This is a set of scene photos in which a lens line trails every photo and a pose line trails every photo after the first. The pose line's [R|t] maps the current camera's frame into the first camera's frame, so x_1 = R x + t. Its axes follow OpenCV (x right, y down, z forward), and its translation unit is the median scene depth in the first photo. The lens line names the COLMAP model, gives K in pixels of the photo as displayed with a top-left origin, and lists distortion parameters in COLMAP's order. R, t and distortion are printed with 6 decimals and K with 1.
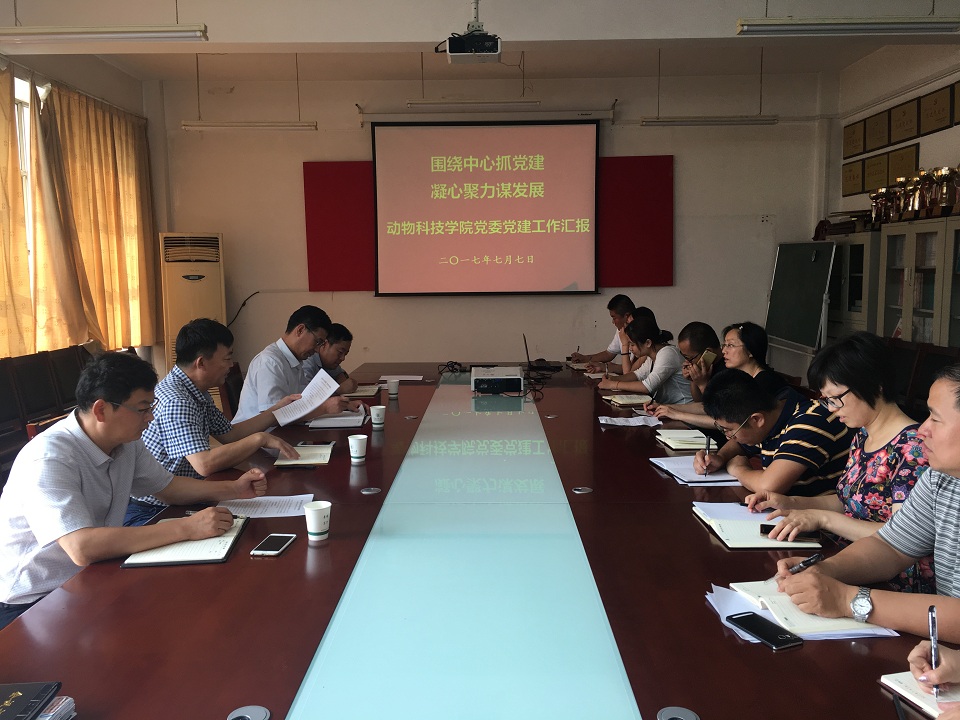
lens RADIAL K [[812.9, 0, 482.2], [0, 812.9, 358.2], [0, 0, 1]] dist [0.060824, -0.066726]
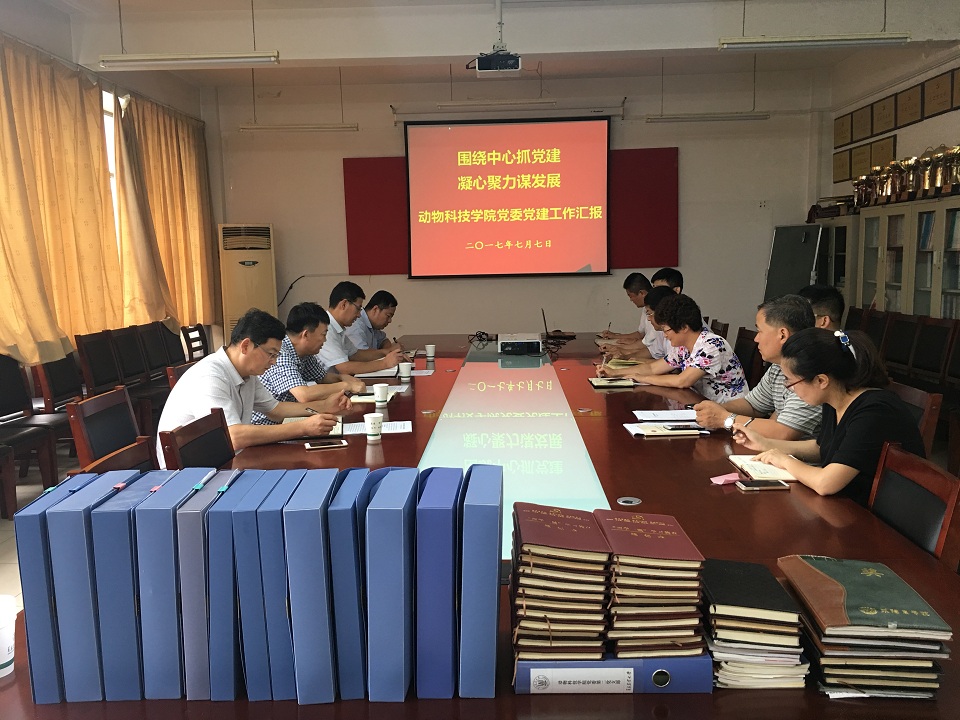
lens RADIAL K [[812.9, 0, 478.3], [0, 812.9, 363.0], [0, 0, 1]] dist [0.060824, -0.066726]
pose [[0.999532, -0.006705, -0.029842, -0.004303], [0.007309, 0.999770, 0.020161, 0.019456], [0.029700, -0.020369, 0.999351, -0.125512]]
